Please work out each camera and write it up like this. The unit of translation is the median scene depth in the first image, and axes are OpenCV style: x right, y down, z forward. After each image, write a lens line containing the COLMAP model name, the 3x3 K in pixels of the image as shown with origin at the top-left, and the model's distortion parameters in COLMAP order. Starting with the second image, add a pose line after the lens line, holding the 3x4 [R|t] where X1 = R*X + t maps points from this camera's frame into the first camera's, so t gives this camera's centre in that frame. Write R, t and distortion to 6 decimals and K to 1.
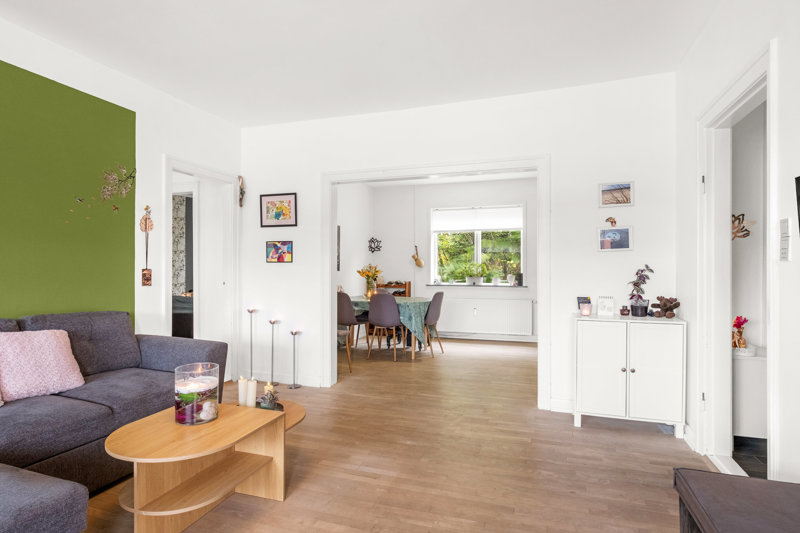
lens RADIAL K [[436.8, 0, 400.0], [0, 436.8, 266.5], [0, 0, 1]] dist [0.000031, -0.000120]
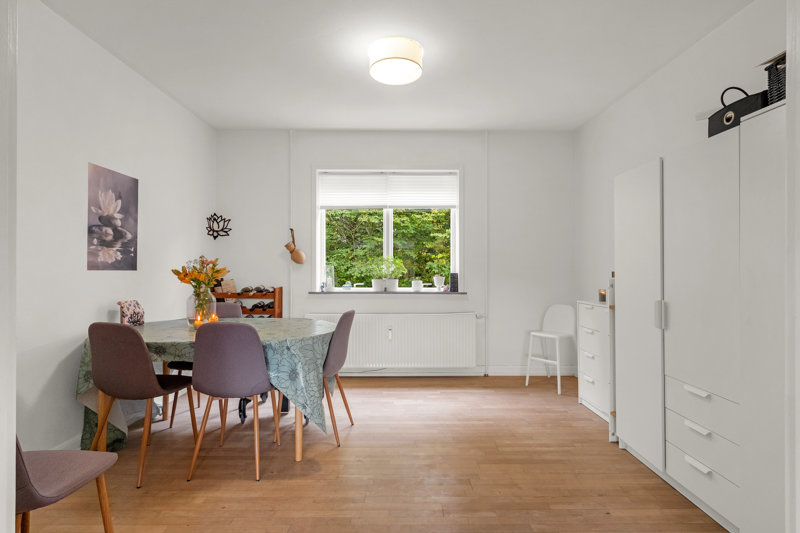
lens RADIAL K [[398.0, 0, 400.0], [0, 398.0, 266.5], [0, 0, 1]] dist [-0.001069, -0.000003]
pose [[0.941187, 0.001528, 0.337883, -0.009367], [-0.003469, 0.999981, 0.005142, 0.002335], [-0.337869, -0.006012, 0.941174, 0.438678]]
